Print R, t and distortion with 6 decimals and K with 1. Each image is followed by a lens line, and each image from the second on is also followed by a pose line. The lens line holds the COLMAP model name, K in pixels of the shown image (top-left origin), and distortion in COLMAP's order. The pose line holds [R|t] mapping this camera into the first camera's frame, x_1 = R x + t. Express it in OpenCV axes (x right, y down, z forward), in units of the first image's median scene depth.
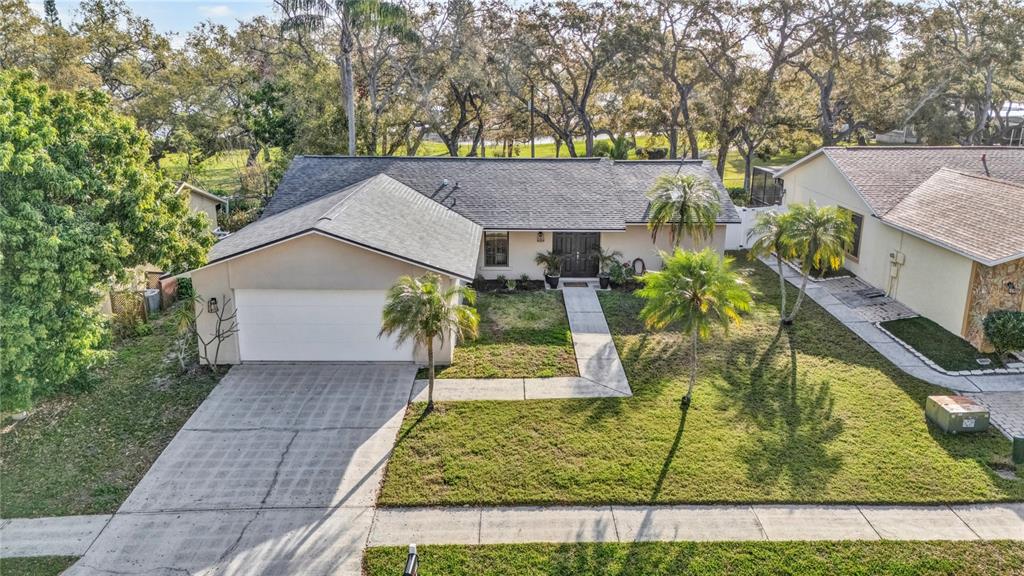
lens RADIAL K [[746.5, 0, 503.9], [0, 746.5, 284.2], [0, 0, 1]] dist [0.035104, -0.004151]
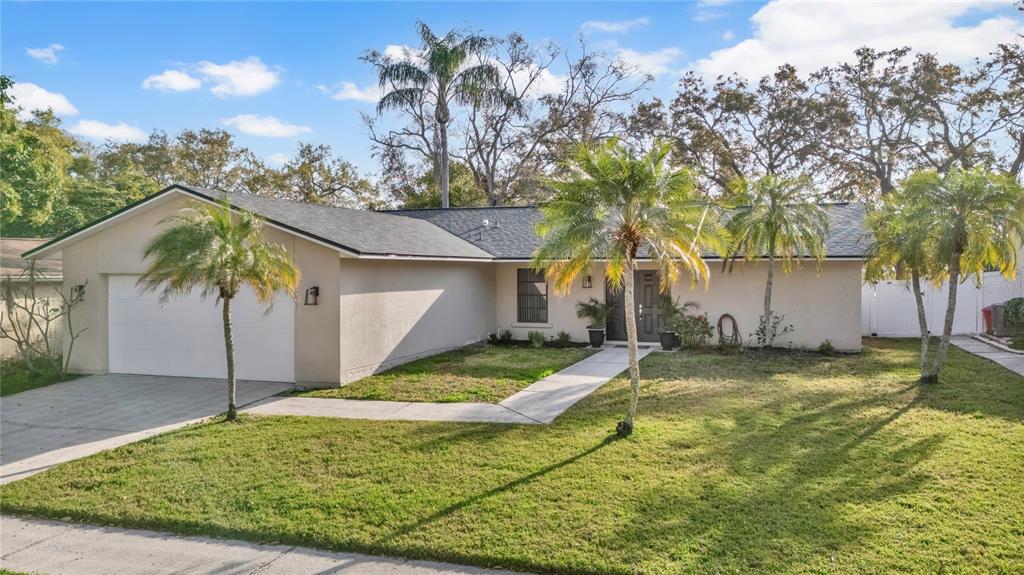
lens RADIAL K [[746.5, 0, 515.9], [0, 746.5, 289.2], [0, 0, 1]] dist [0.035104, -0.004151]
pose [[0.946479, -0.005140, -0.322725, 0.377190], [-0.072933, 0.970607, -0.229353, 0.203870], [0.314418, 0.240615, 0.918284, 0.482896]]
